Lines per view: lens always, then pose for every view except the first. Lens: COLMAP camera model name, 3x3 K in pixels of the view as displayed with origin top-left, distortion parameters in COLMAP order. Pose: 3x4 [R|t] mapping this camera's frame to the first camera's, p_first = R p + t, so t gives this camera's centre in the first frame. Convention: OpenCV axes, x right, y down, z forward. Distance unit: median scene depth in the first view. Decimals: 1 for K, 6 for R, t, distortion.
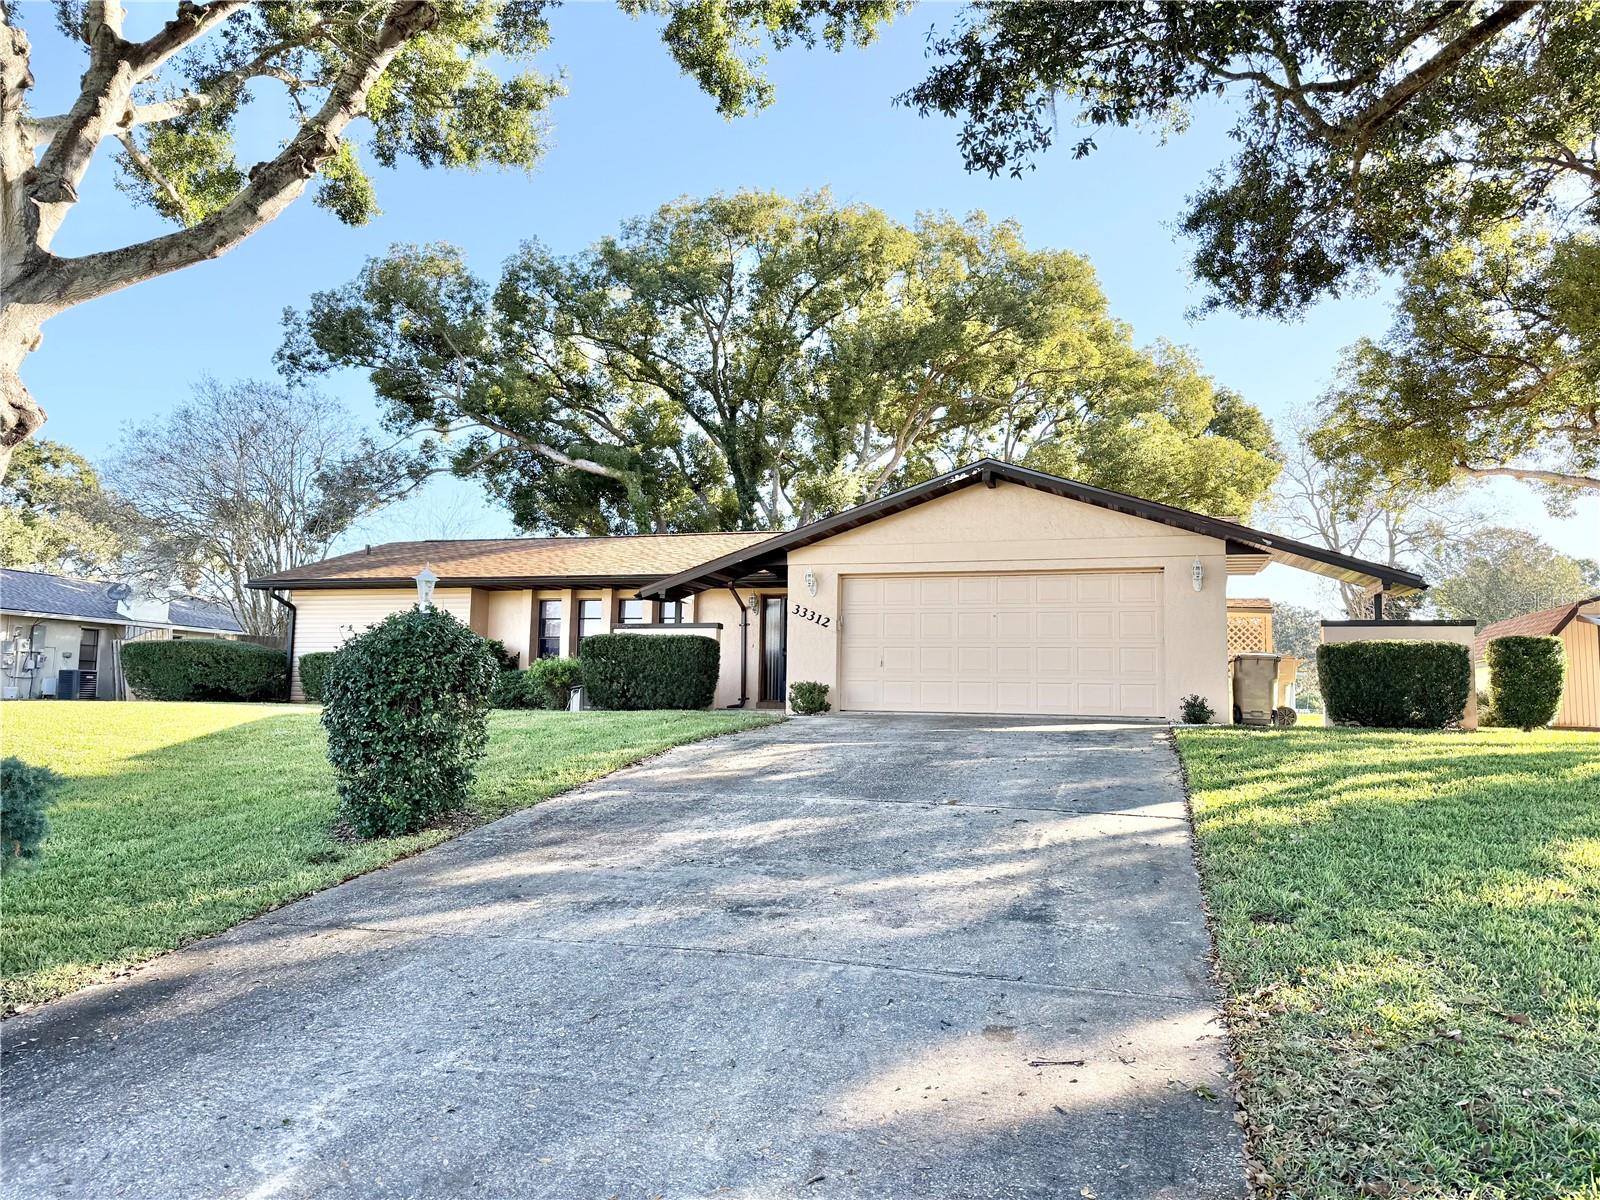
lens RADIAL K [[1122.2, 0, 800.1], [0, 1122.2, 625.0], [0, 0, 1]] dist [-0.002576, -0.001278]
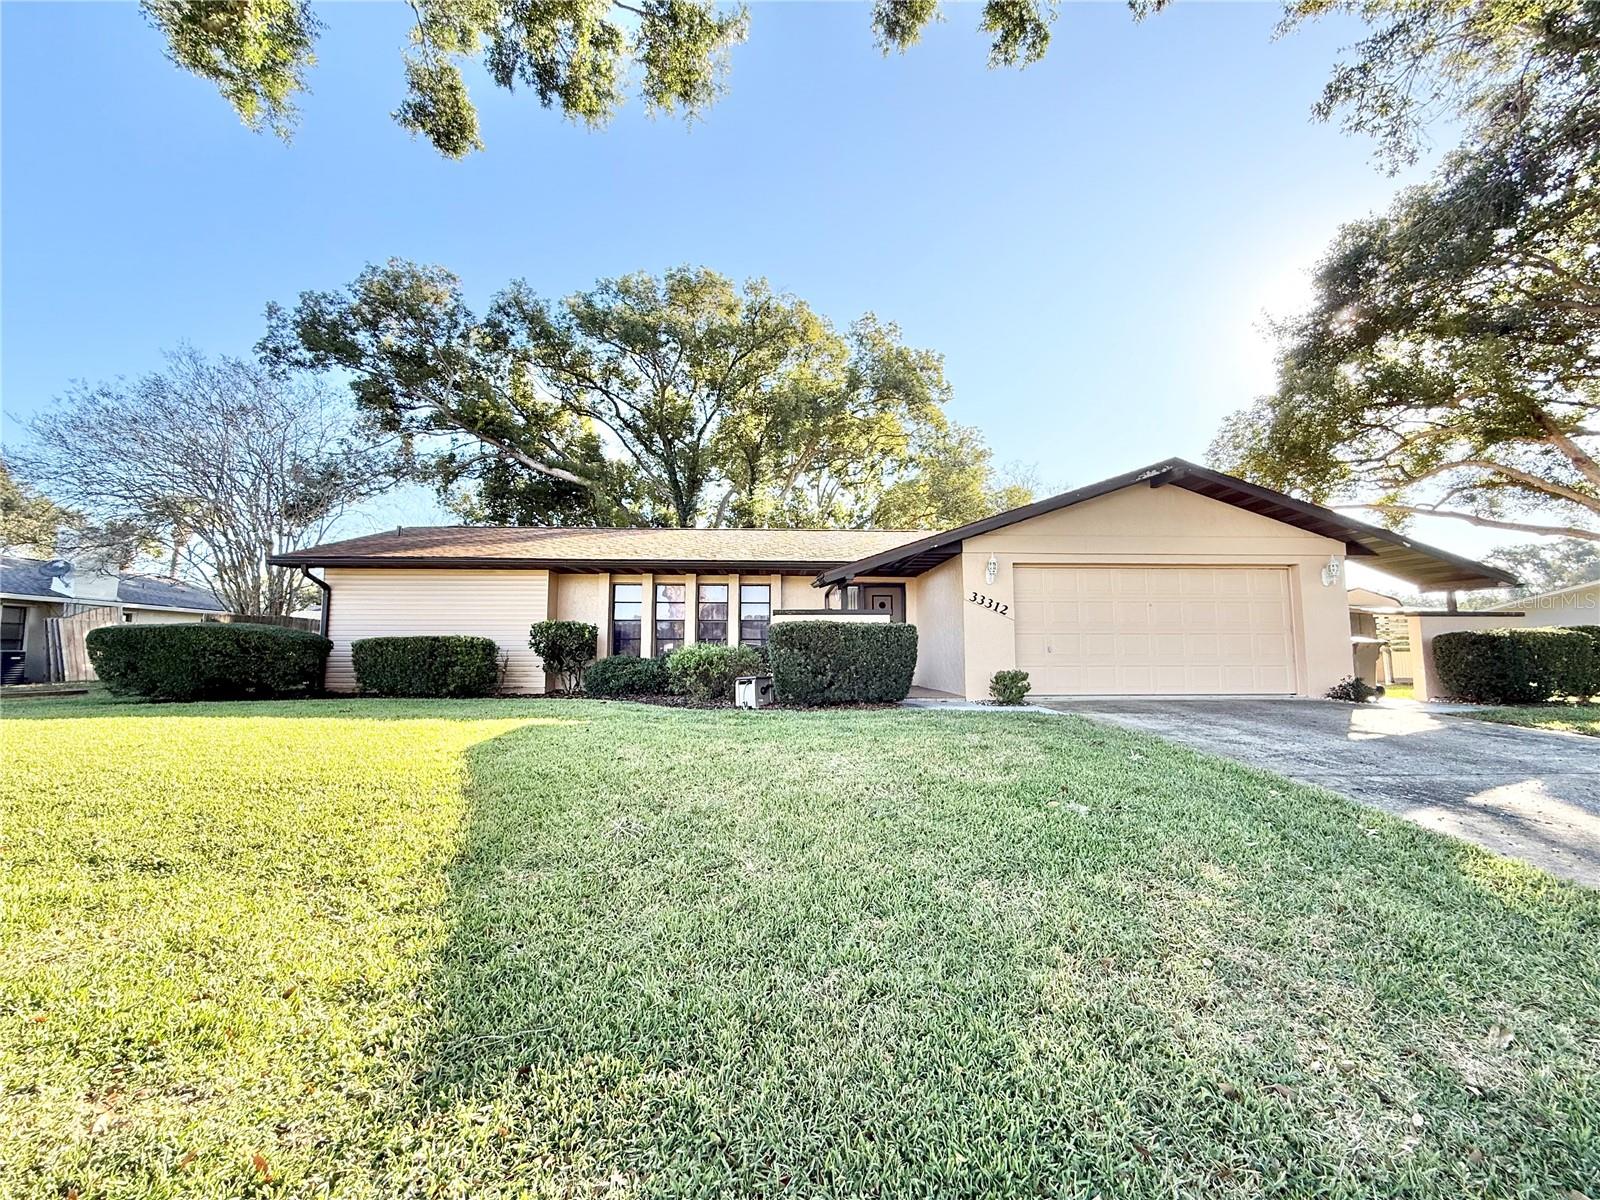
lens RADIAL K [[639.2, 0, 792.0], [0, 639.2, 597.1], [0, 0, 1]] dist [0.001074, 0.000111]
pose [[0.944978, 0.010547, 0.326963, -0.208663], [-0.007378, 0.999913, -0.010929, -0.003739], [-0.327050, 0.007915, 0.944974, 0.303521]]
